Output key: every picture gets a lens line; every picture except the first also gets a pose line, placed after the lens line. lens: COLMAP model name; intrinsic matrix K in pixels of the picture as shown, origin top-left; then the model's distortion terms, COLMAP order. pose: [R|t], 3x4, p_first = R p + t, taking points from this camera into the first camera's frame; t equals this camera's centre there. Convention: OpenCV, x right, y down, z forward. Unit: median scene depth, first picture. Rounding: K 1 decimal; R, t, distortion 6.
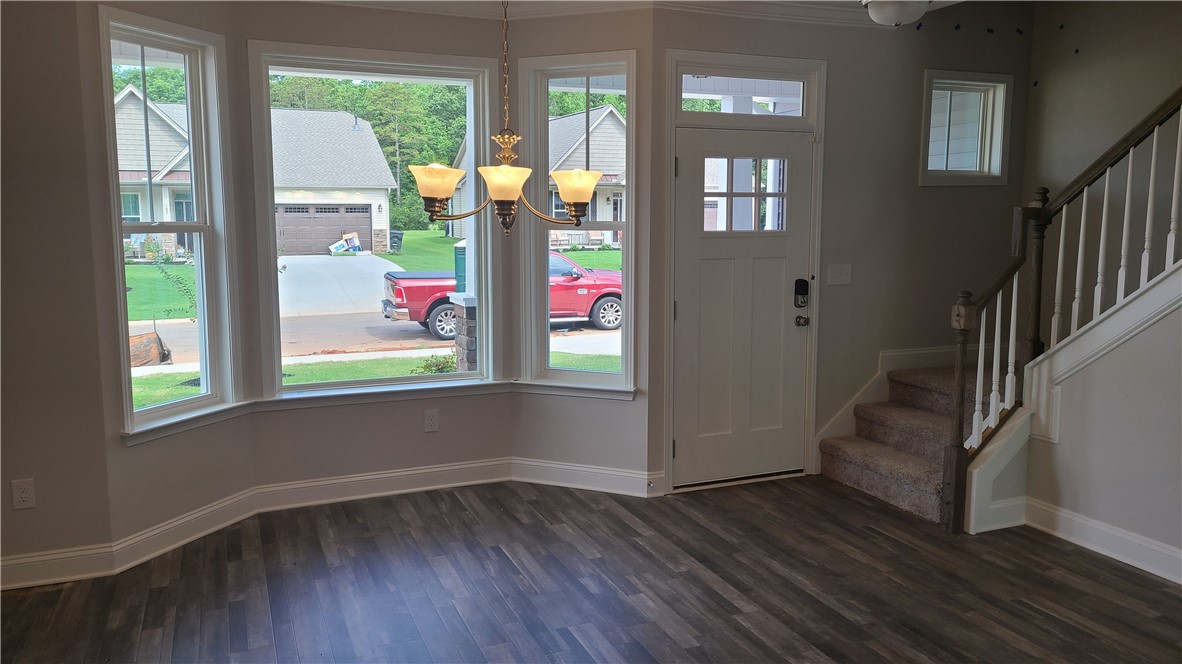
lens RADIAL K [[875.2, 0, 591.0], [0, 875.2, 332.0], [0, 0, 1]] dist [0.035995, 0.000999]
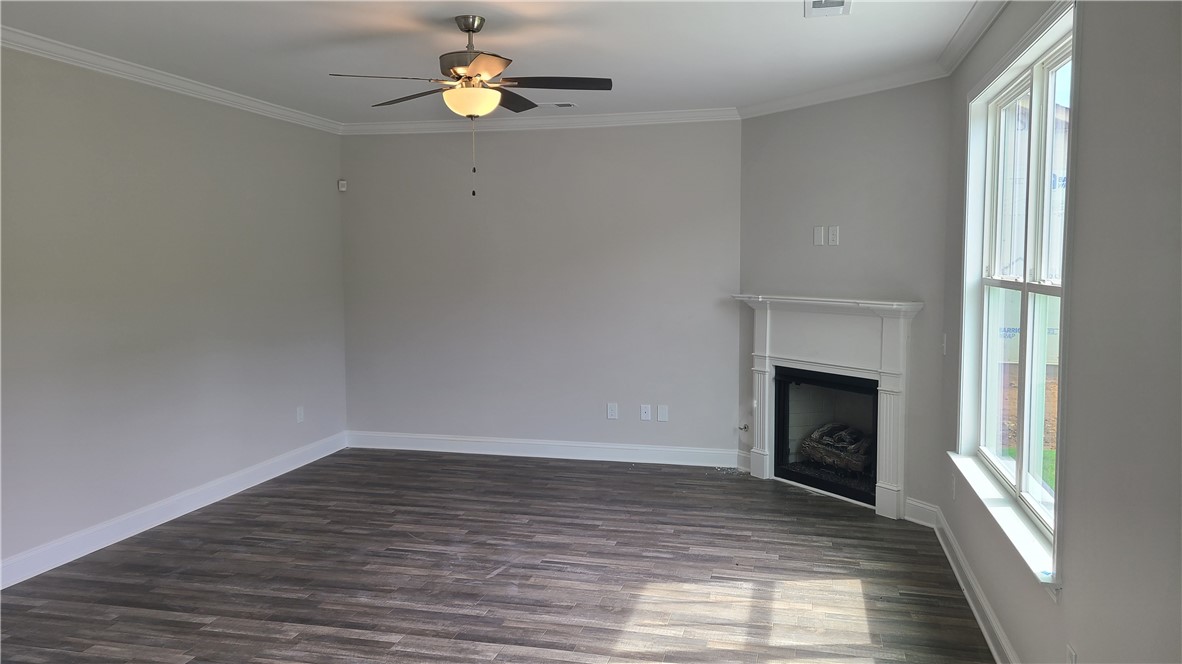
lens RADIAL K [[875.2, 0, 591.0], [0, 875.2, 332.0], [0, 0, 1]] dist [0.035995, 0.000999]
pose [[0.602004, -0.063774, 0.795942, -0.967595], [0.115877, 0.993231, -0.008061, -0.024700], [-0.790040, 0.097084, 0.605319, 0.275304]]
